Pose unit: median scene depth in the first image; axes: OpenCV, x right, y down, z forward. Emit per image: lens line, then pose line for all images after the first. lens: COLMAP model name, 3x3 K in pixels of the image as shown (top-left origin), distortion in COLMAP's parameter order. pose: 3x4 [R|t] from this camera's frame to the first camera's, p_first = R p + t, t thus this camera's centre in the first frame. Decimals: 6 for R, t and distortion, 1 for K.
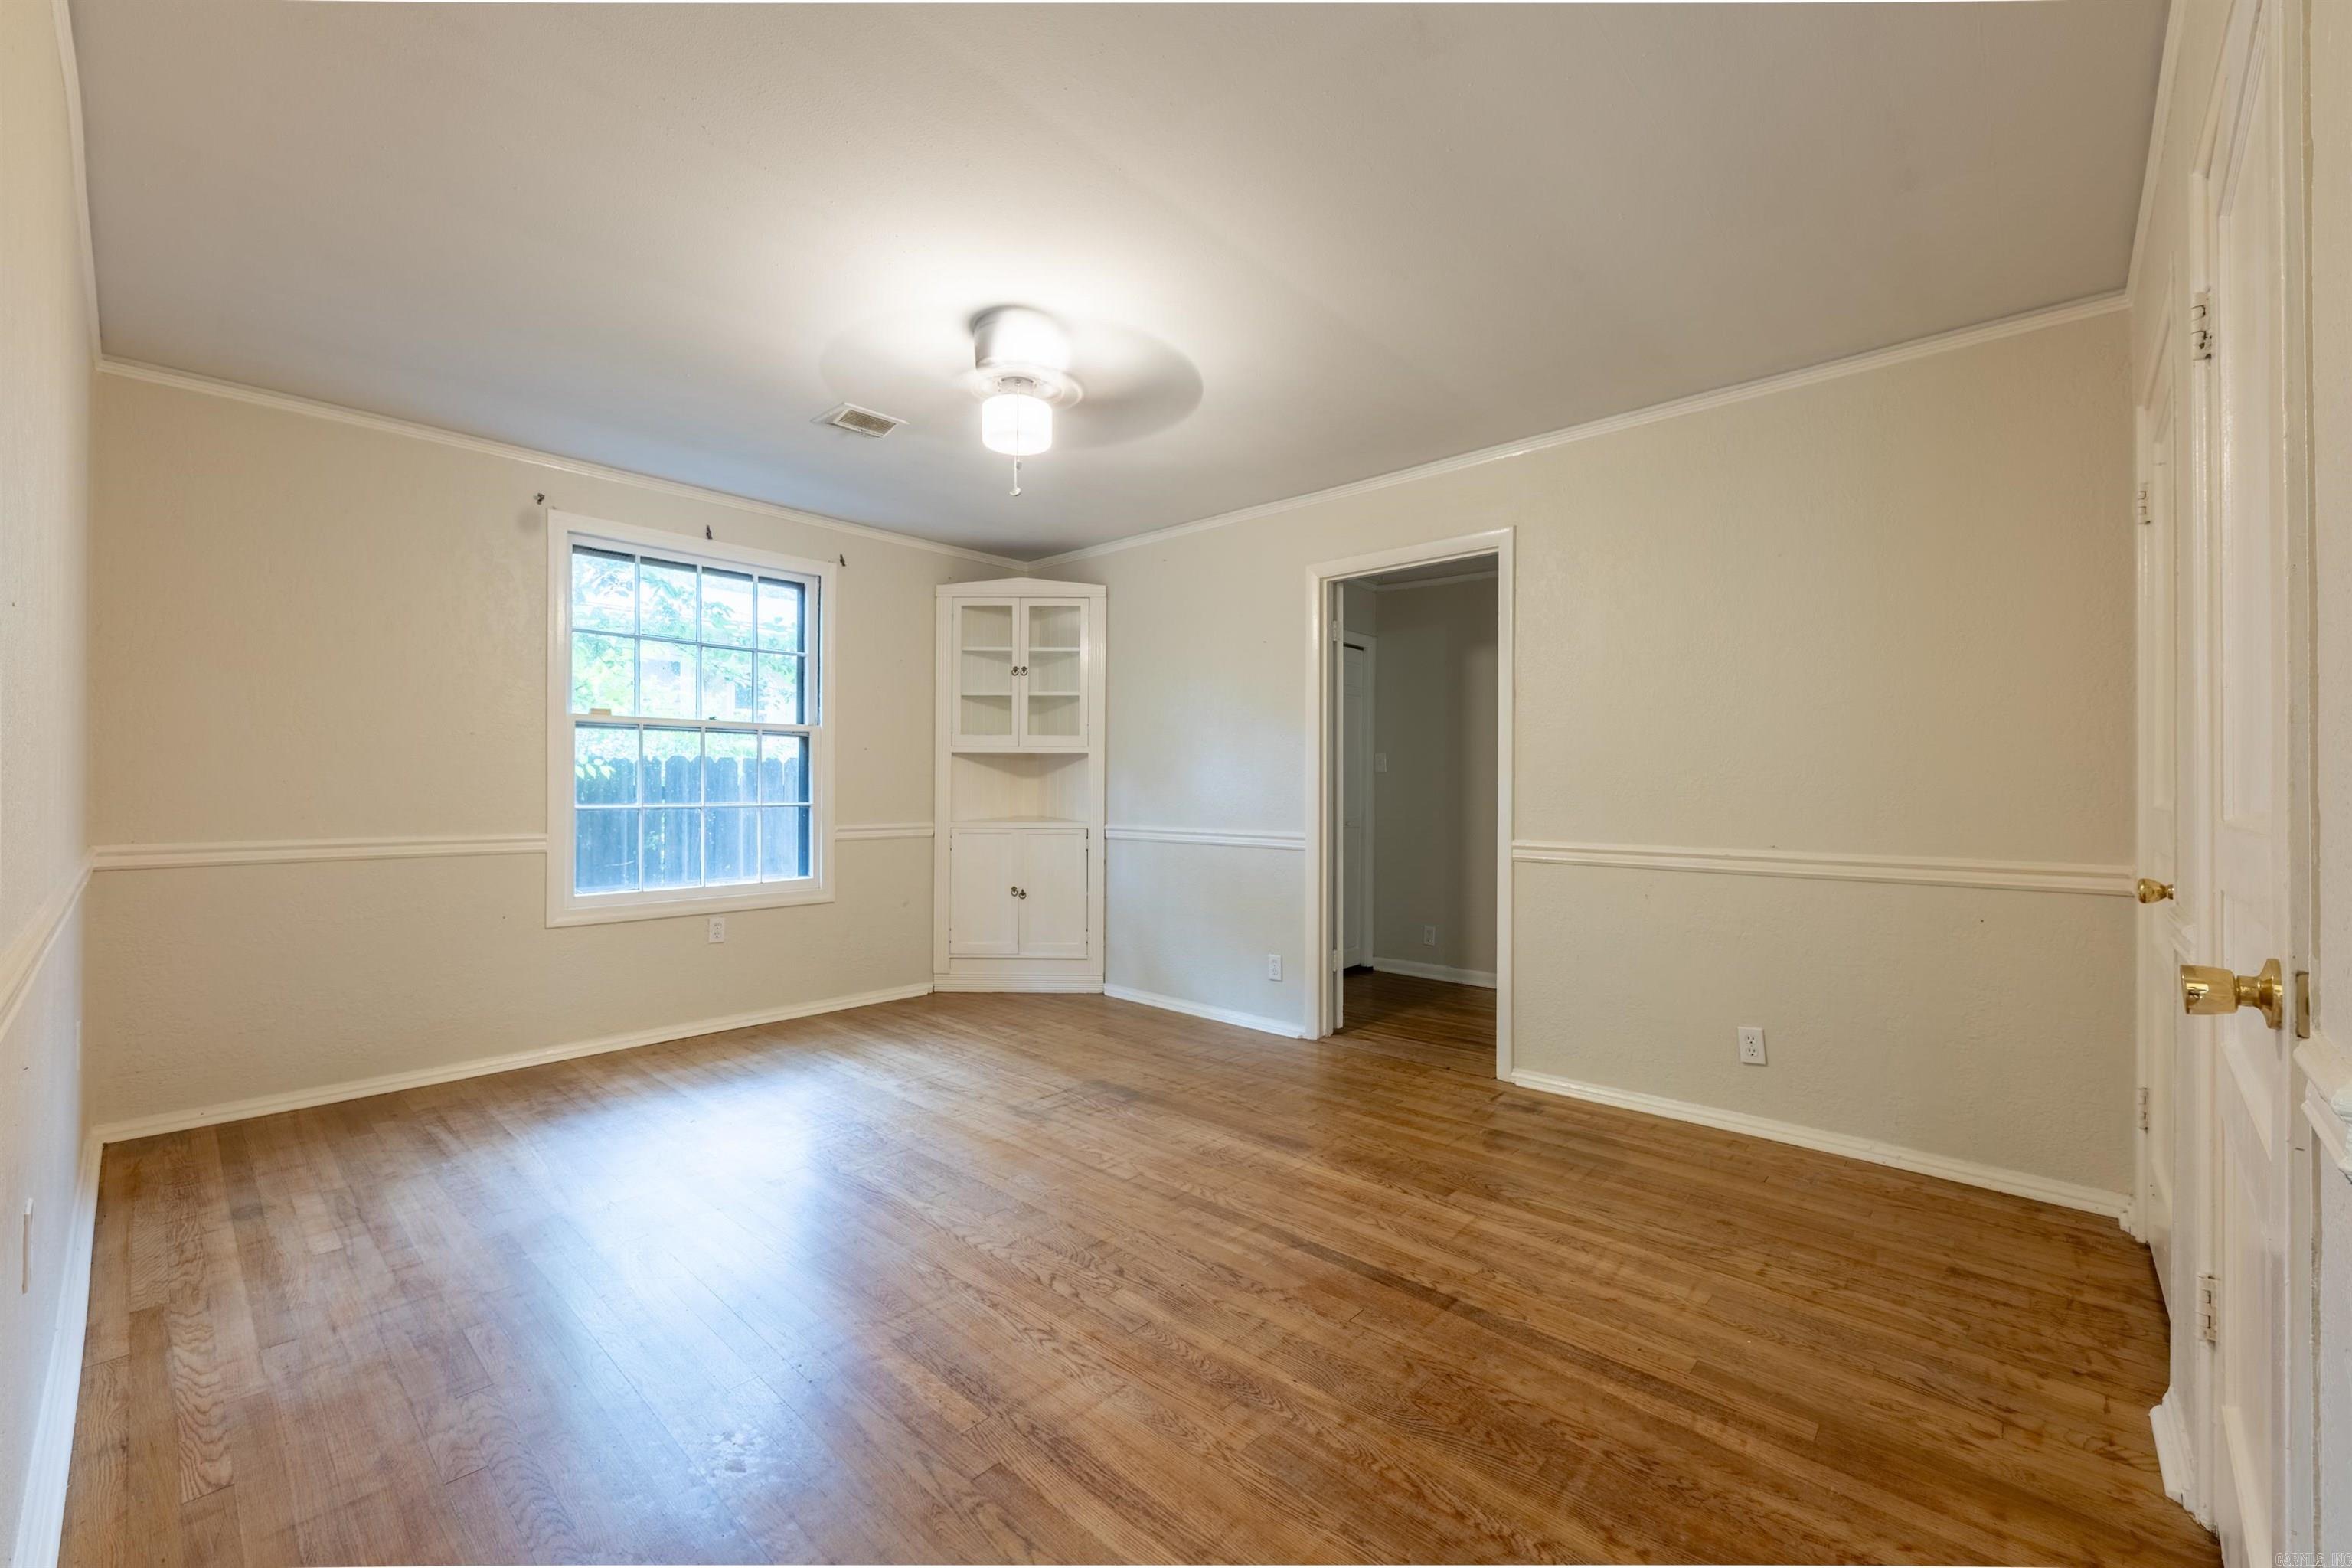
lens RADIAL K [[989.7, 0, 1176.0], [0, 989.7, 784.0], [0, 0, 1]] dist [-0.003194, -0.000293]
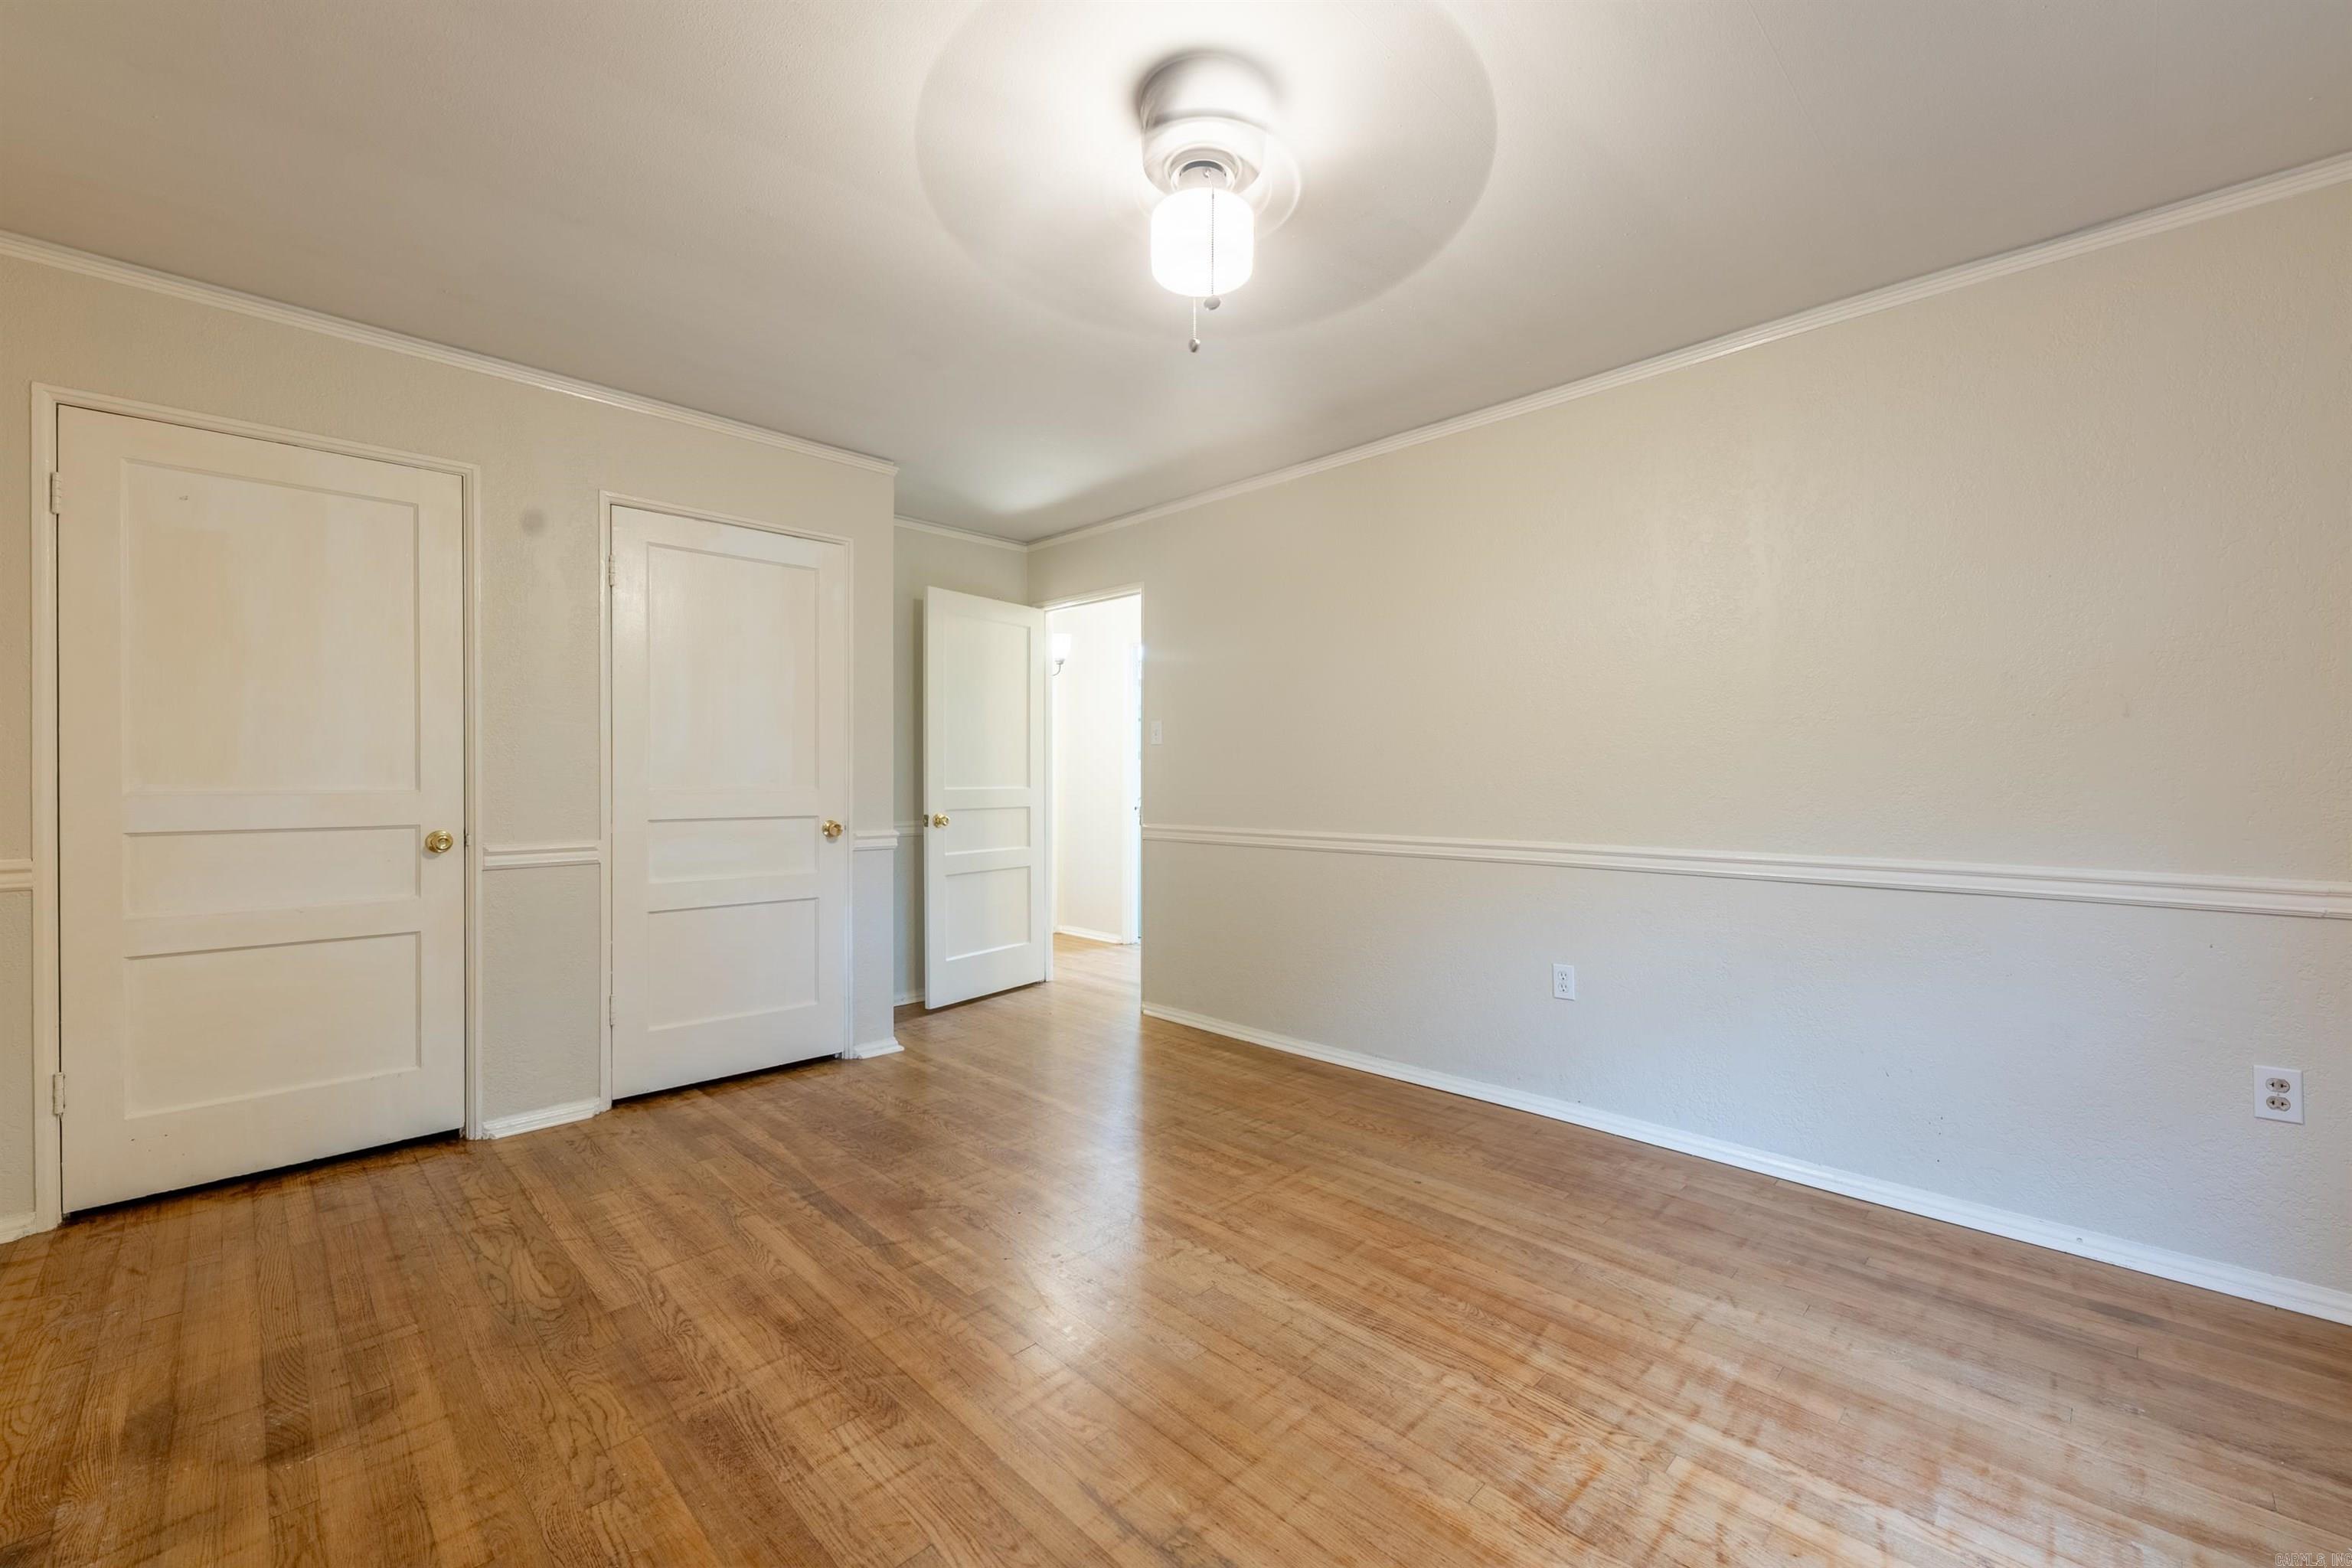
lens RADIAL K [[989.7, 0, 1176.0], [0, 989.7, 784.0], [0, 0, 1]] dist [-0.003194, -0.000293]
pose [[-0.999018, -0.007084, 0.043741, -0.203930], [-0.006929, 0.999969, 0.003688, 0.000005], [-0.043766, 0.003382, -0.999036, 1.951985]]
